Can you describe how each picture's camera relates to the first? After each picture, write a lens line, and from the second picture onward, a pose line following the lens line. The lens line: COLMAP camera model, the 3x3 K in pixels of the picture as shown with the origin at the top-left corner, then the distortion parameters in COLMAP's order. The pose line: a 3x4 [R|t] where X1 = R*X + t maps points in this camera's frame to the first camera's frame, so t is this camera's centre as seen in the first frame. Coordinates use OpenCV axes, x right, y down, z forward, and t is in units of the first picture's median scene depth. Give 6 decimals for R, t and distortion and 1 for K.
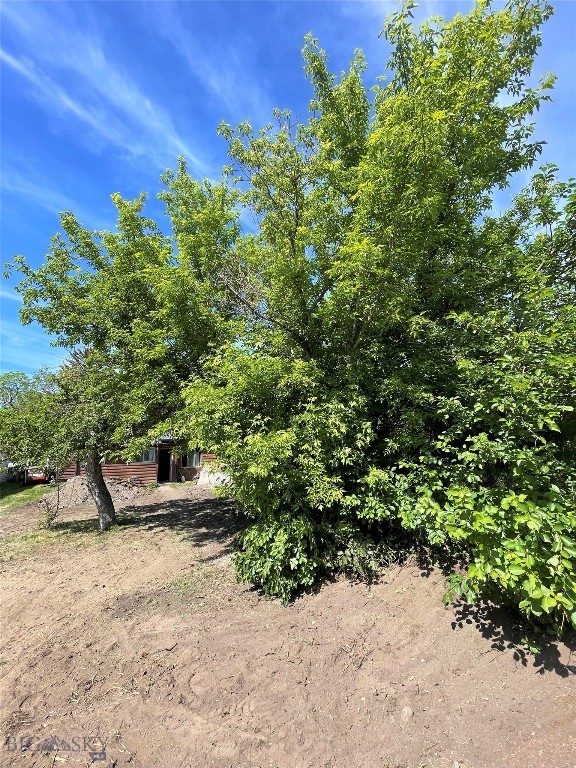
lens RADIAL K [[308.3, 0, 288.0], [0, 308.3, 384.0], [0, 0, 1]] dist [0.000435, 0.000653]
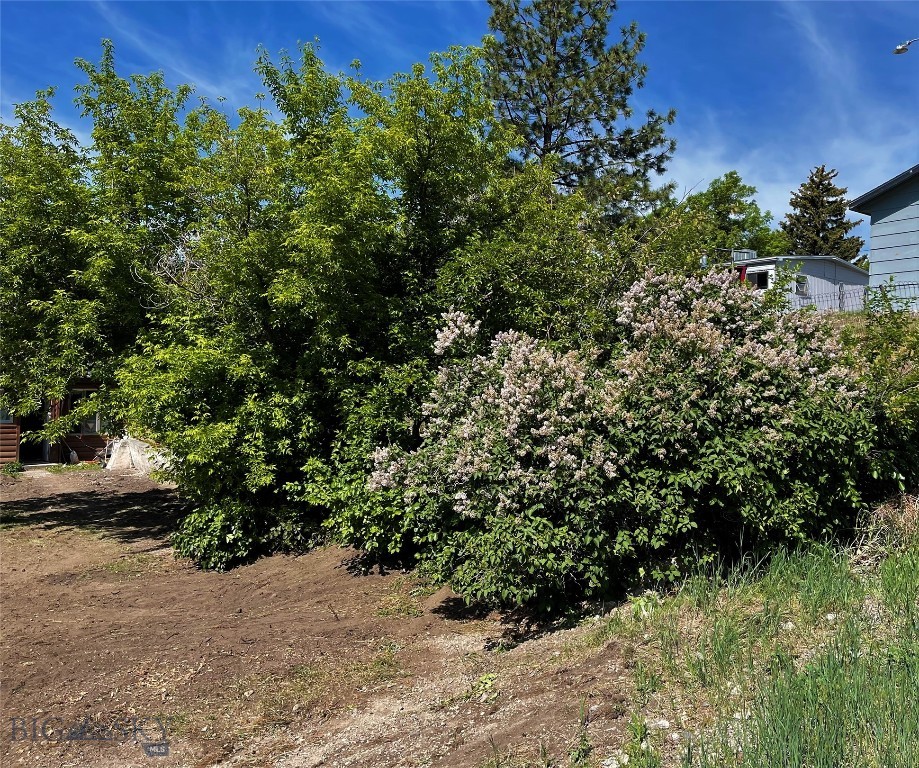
lens RADIAL K [[616.9, 0, 459.5], [0, 616.9, 384.0], [0, 0, 1]] dist [0.002368, 0.000532]
pose [[0.968692, 0.053845, 0.242357, 0.249976], [-0.094512, 0.982673, 0.159440, -0.400718], [-0.229573, -0.177354, 0.956996, -1.221994]]
